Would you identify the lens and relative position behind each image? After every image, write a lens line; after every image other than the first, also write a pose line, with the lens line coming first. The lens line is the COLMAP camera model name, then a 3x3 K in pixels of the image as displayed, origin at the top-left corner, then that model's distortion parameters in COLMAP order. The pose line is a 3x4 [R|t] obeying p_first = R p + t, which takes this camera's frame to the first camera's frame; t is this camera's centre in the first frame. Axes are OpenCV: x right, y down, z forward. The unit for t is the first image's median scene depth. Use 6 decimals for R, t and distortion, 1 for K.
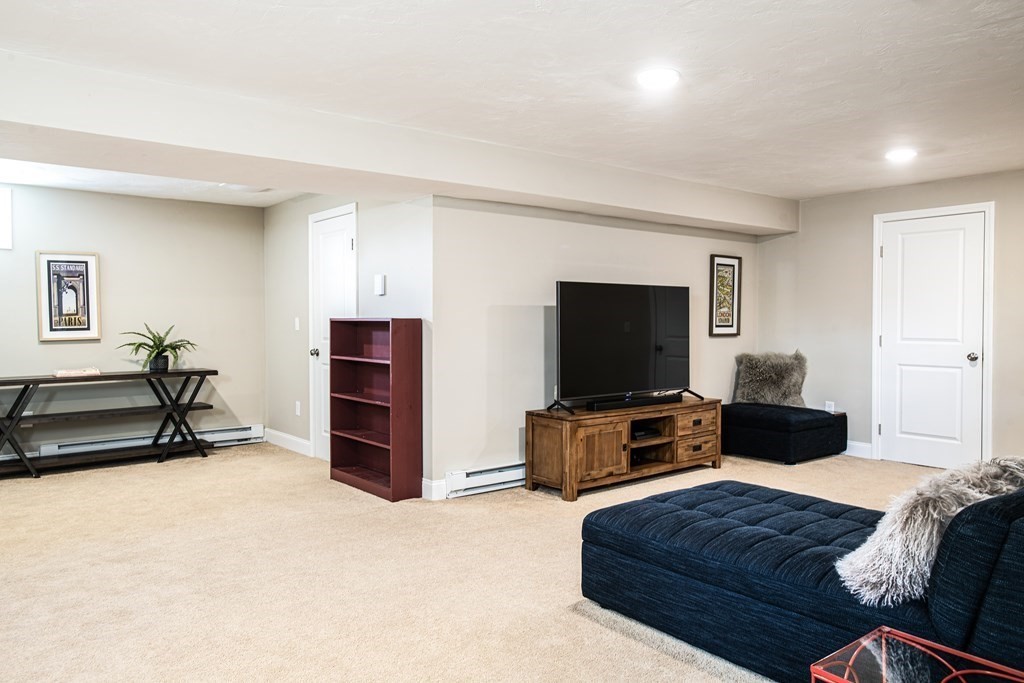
lens RADIAL K [[720.5, 0, 510.1], [0, 720.5, 336.0], [0, 0, 1]] dist [0.008189, 0.000026]
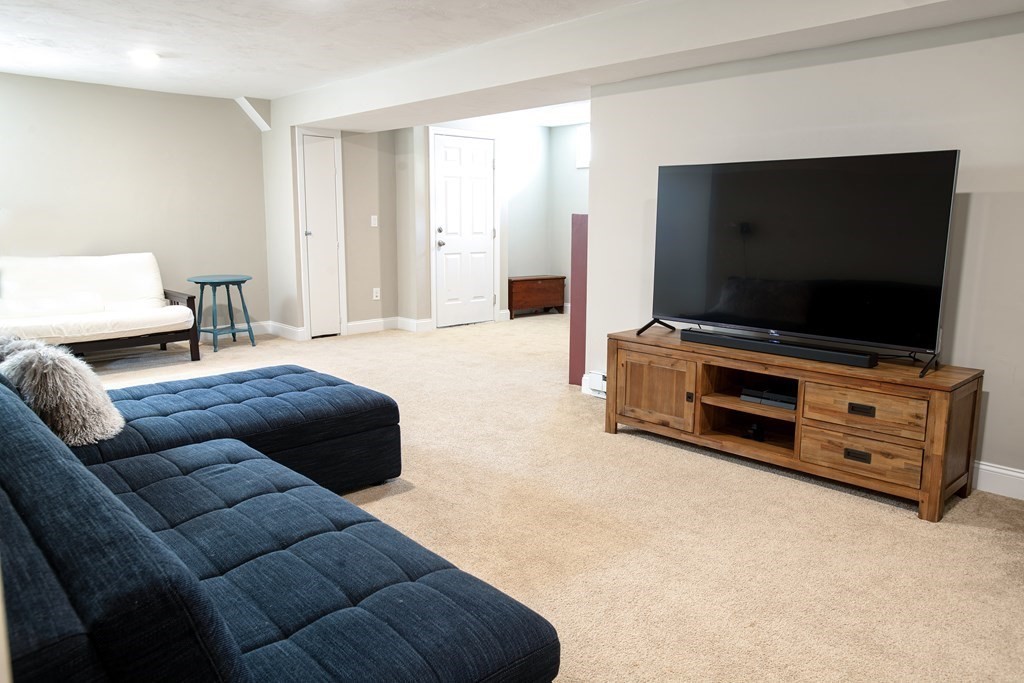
lens RADIAL K [[720.5, 0, 511.6], [0, 720.5, 346.7], [0, 0, 1]] dist [0.008189, 0.000026]
pose [[0.076195, 0.169689, -0.982548, 0.841973], [-0.039638, 0.985149, 0.167064, -0.007585], [0.996305, 0.026217, 0.081789, 0.763423]]
